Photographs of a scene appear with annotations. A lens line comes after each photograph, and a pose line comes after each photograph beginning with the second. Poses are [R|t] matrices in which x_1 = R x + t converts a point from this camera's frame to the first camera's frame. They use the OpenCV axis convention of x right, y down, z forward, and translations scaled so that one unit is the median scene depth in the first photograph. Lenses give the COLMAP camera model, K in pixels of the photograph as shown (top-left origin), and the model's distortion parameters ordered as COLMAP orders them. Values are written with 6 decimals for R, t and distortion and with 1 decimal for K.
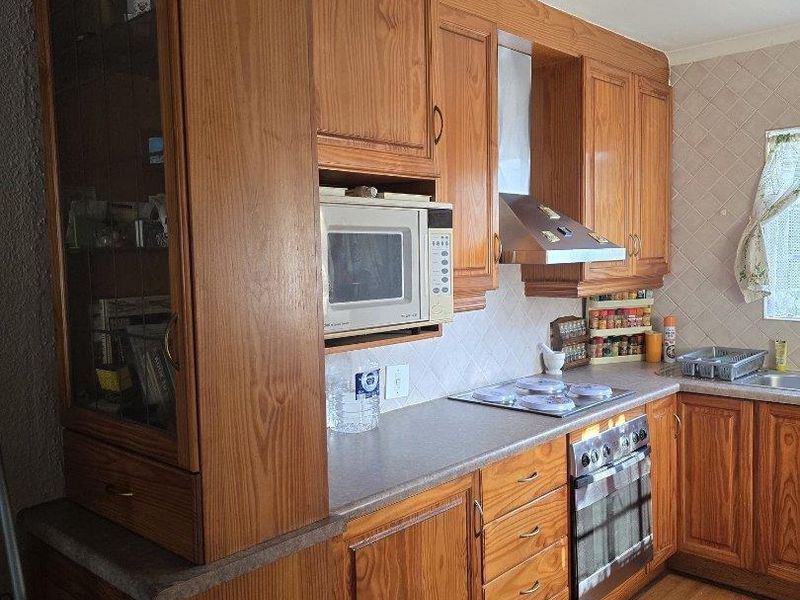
lens RADIAL K [[736.8, 0, 396.5], [0, 736.8, 302.3], [0, 0, 1]] dist [0.064120, -0.051103]
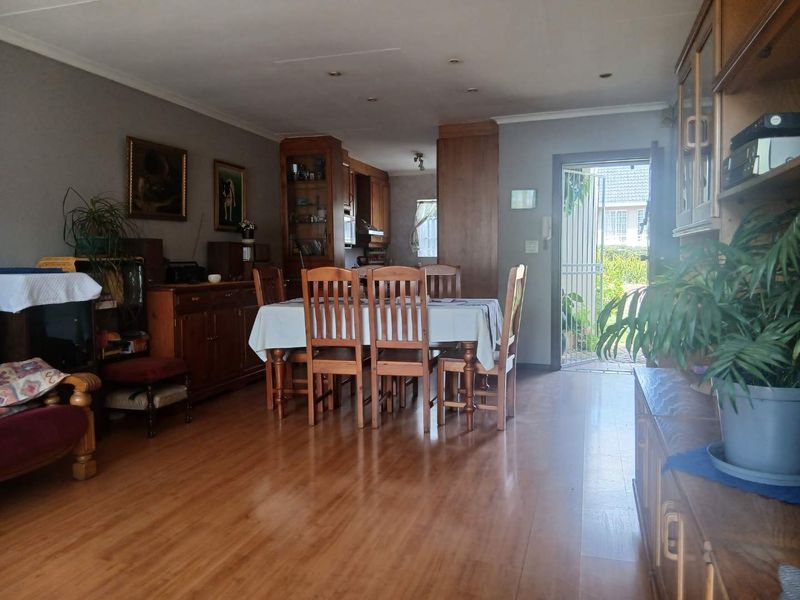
lens RADIAL K [[603.7, 0, 396.9], [0, 603.7, 300.6], [0, 0, 1]] dist [0.076701, -0.075476]
pose [[0.908328, -0.016874, 0.417917, -0.724786], [0.022395, 0.999715, -0.008309, 0.240810], [-0.417658, 0.016907, 0.908447, -1.410314]]
